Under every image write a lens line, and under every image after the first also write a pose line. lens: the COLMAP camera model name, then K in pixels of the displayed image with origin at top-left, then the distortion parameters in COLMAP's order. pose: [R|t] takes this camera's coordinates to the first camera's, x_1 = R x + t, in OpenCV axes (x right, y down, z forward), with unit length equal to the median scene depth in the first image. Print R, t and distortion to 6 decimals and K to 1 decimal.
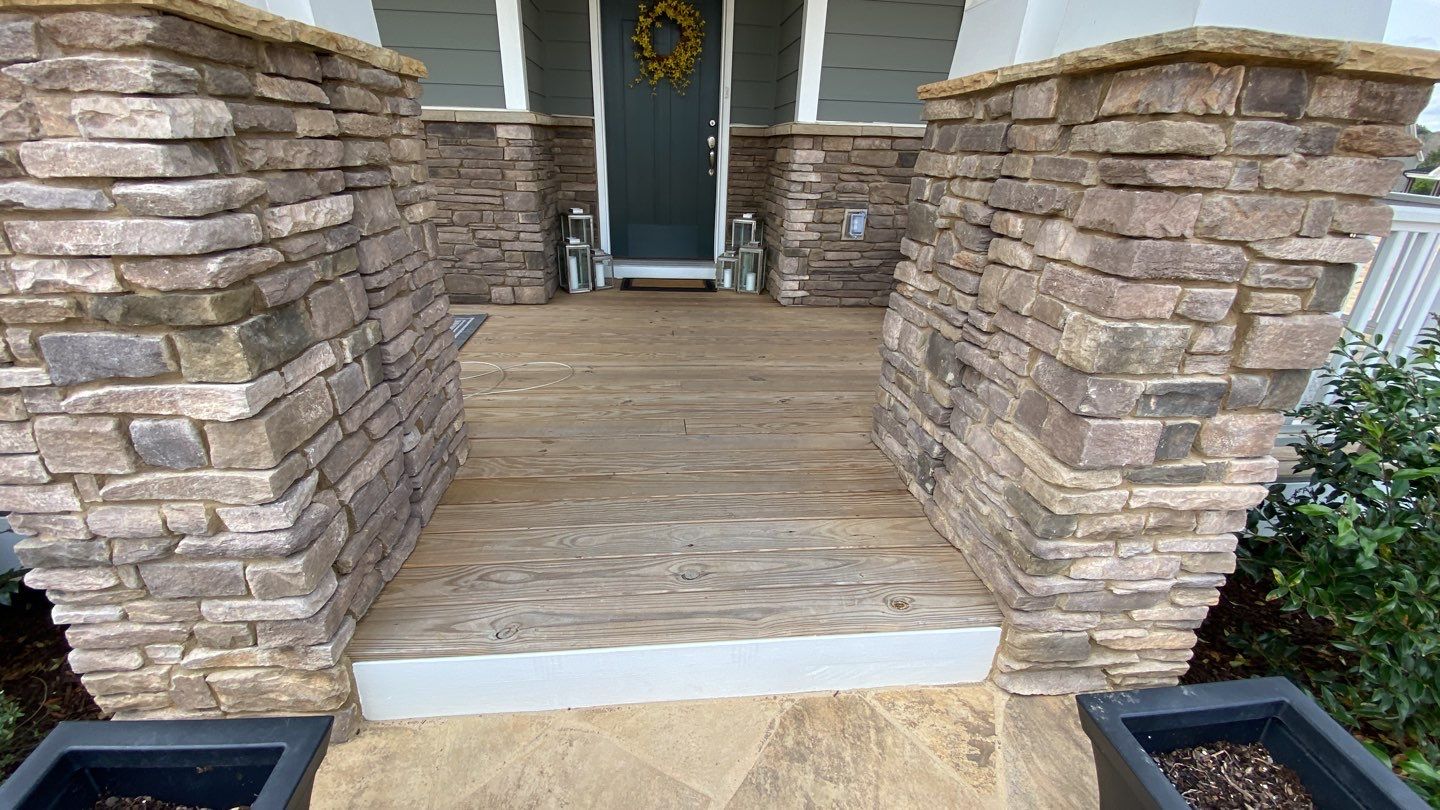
lens RADIAL K [[573.0, 0, 712.0], [0, 573.0, 404.9], [0, 0, 1]] dist [0.000061, -0.000219]
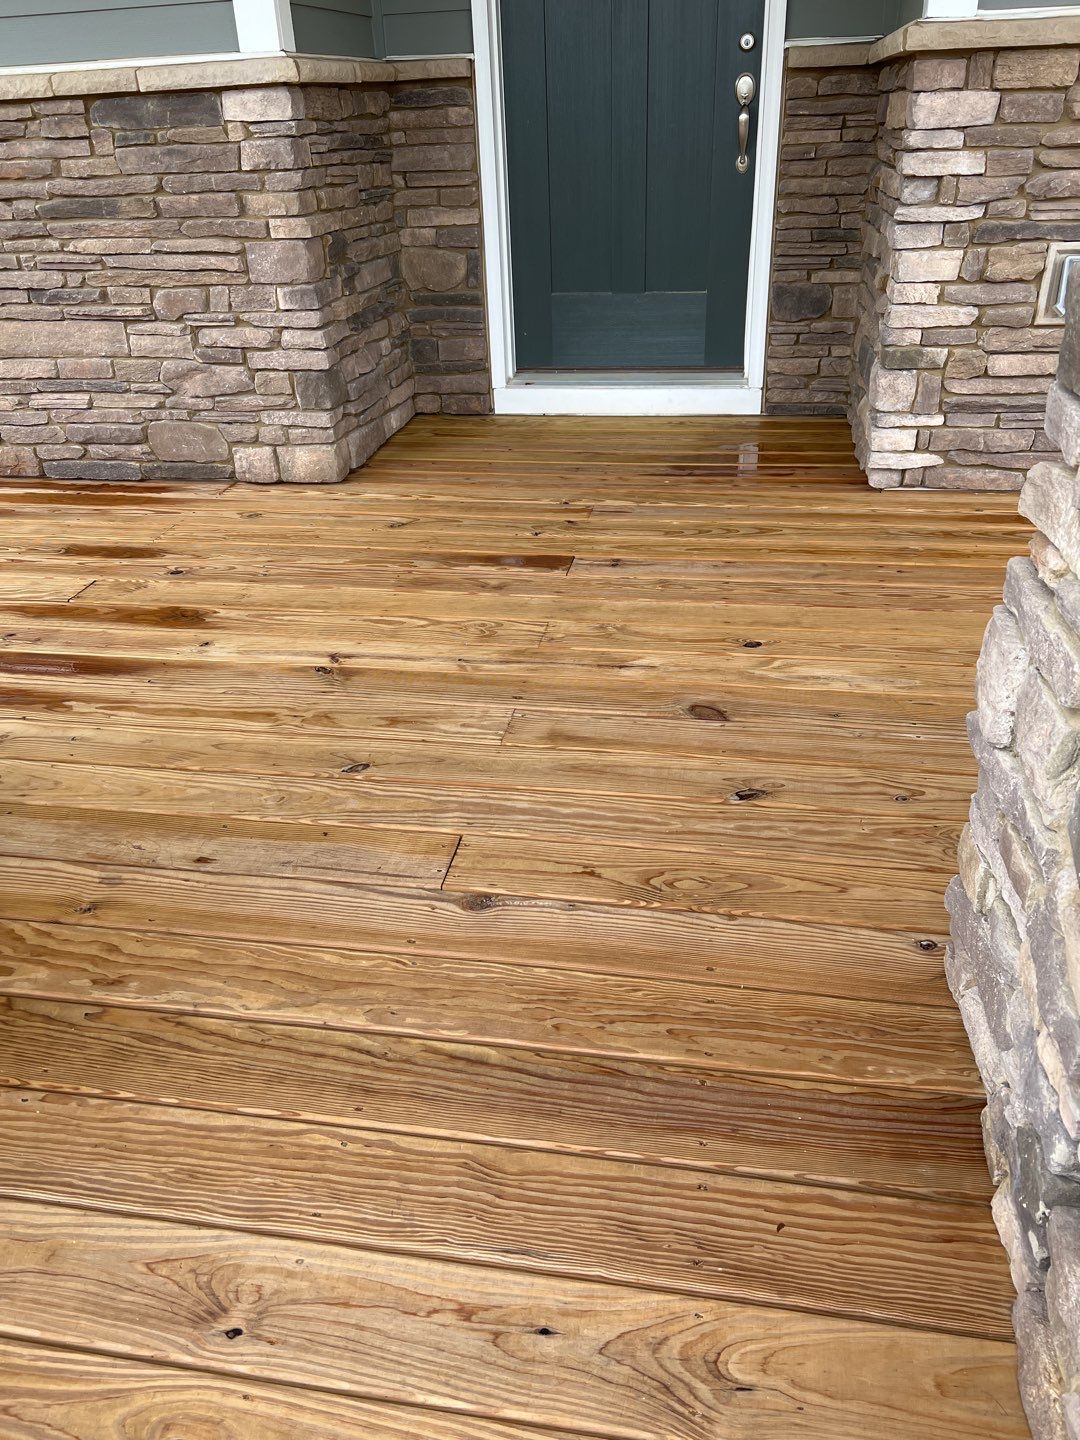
lens RADIAL K [[1064.2, 0, 545.4], [0, 1064.2, 720.5], [0, 0, 1]] dist [-0.000276, -0.009445]
pose [[0.961305, 0.070652, -0.266271, 0.121530], [-0.044037, 0.993535, 0.104639, -0.082940], [0.271943, -0.088865, 0.958202, 0.194807]]
